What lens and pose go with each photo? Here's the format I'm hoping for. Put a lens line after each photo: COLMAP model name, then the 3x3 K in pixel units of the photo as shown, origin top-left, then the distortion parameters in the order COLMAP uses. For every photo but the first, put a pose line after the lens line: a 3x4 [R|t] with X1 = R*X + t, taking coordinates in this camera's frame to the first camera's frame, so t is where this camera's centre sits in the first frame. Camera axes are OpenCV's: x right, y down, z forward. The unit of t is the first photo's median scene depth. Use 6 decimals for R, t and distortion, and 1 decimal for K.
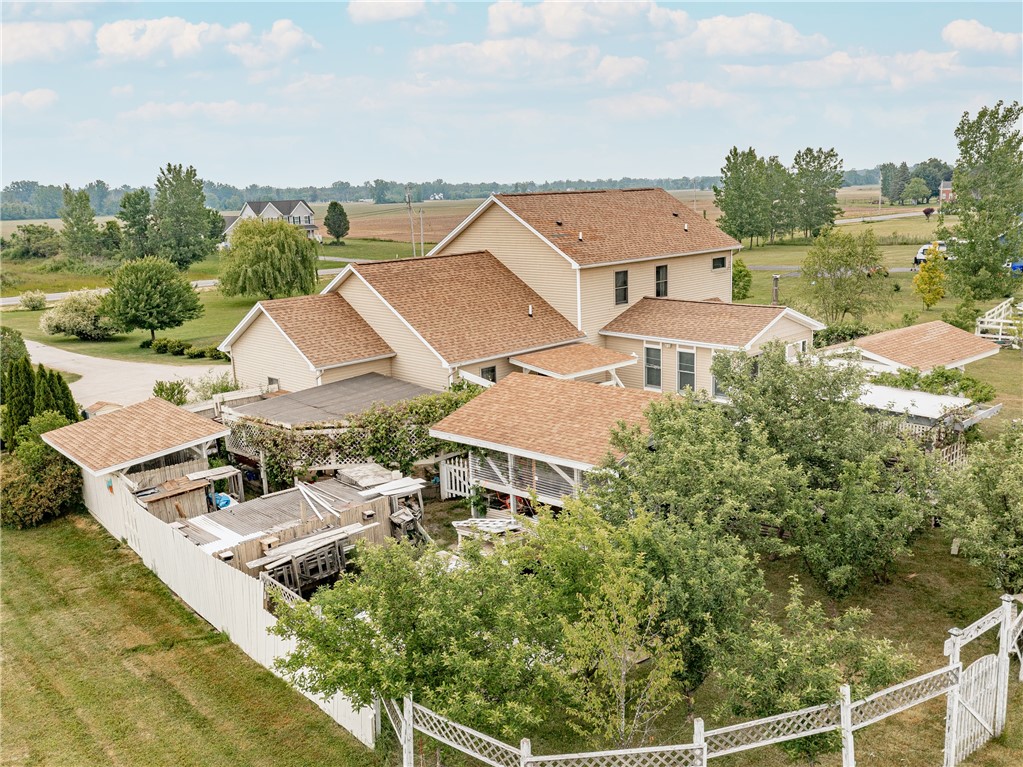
lens RADIAL K [[925.6, 0, 511.5], [0, 925.6, 383.5], [0, 0, 1]] dist [-0.010449, 0.001492]
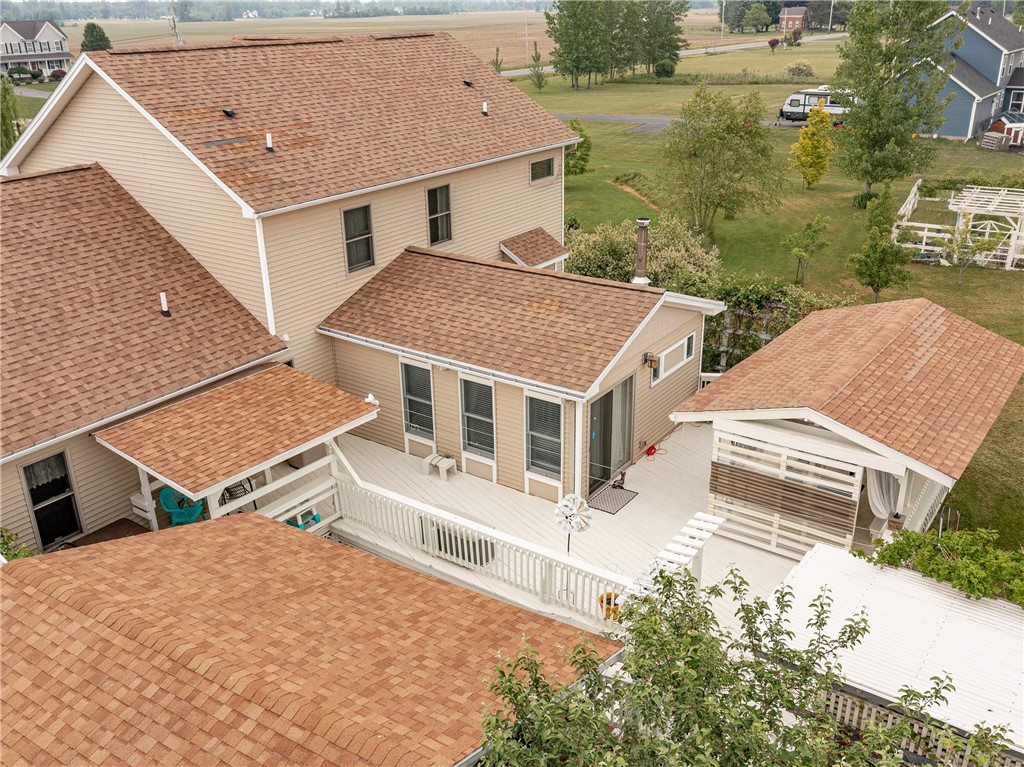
lens RADIAL K [[926.5, 0, 512.0], [0, 926.5, 383.5], [0, 0, 1]] dist [-0.010449, 0.001492]
pose [[0.984916, -0.049316, 0.165856, 0.098739], [0.019032, 0.983584, 0.179445, -0.100828], [-0.171983, -0.173581, 0.969686, 0.398922]]
